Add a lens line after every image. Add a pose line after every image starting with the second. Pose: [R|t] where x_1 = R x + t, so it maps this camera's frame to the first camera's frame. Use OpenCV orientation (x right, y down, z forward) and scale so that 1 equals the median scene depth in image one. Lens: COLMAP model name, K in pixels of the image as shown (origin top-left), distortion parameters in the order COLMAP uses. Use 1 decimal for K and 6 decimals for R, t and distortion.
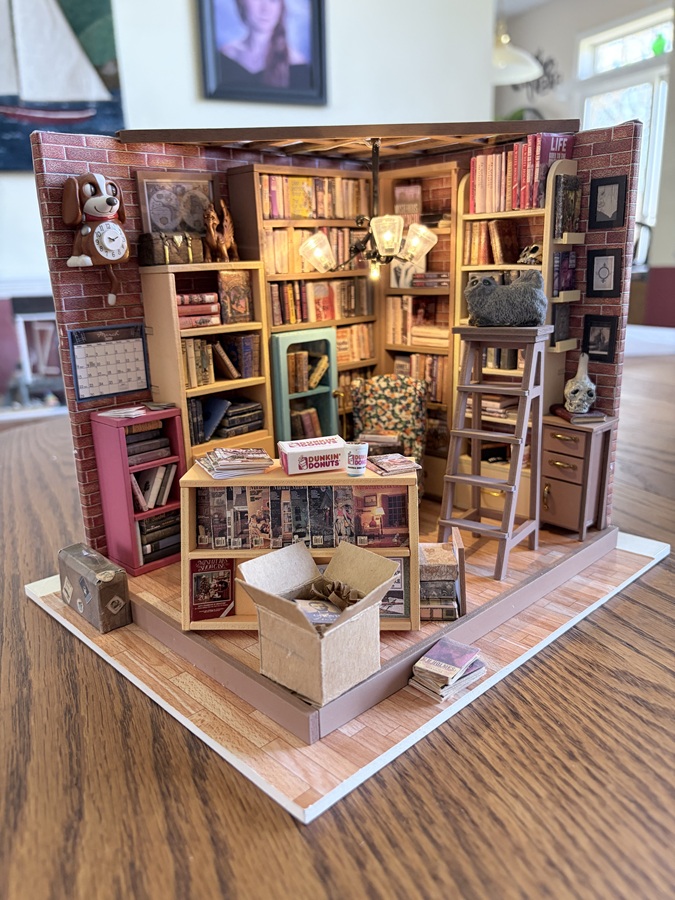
lens RADIAL K [[683.9, 0, 337.9], [0, 683.9, 451.2], [0, 0, 1]] dist [-0.010800, -0.014178]
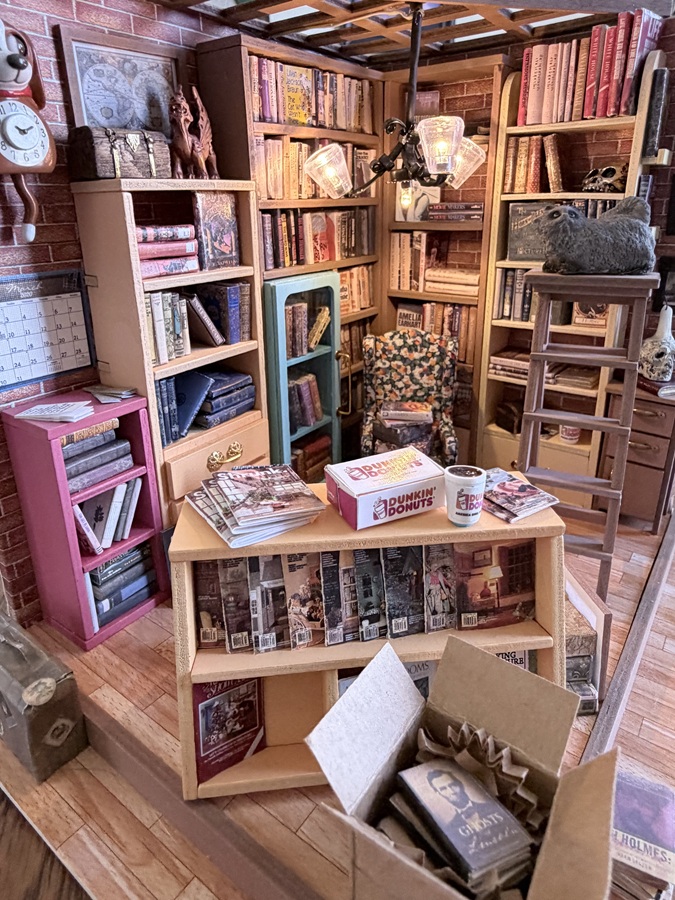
lens RADIAL K [[575.3, 0, 344.7], [0, 575.3, 386.9], [0, 0, 1]] dist [-0.004066, 0.002093]
pose [[0.986211, -0.034980, 0.161753, -0.126038], [0.028451, 0.998691, 0.042509, -0.089063], [-0.163028, -0.037321, 0.985915, 0.400059]]
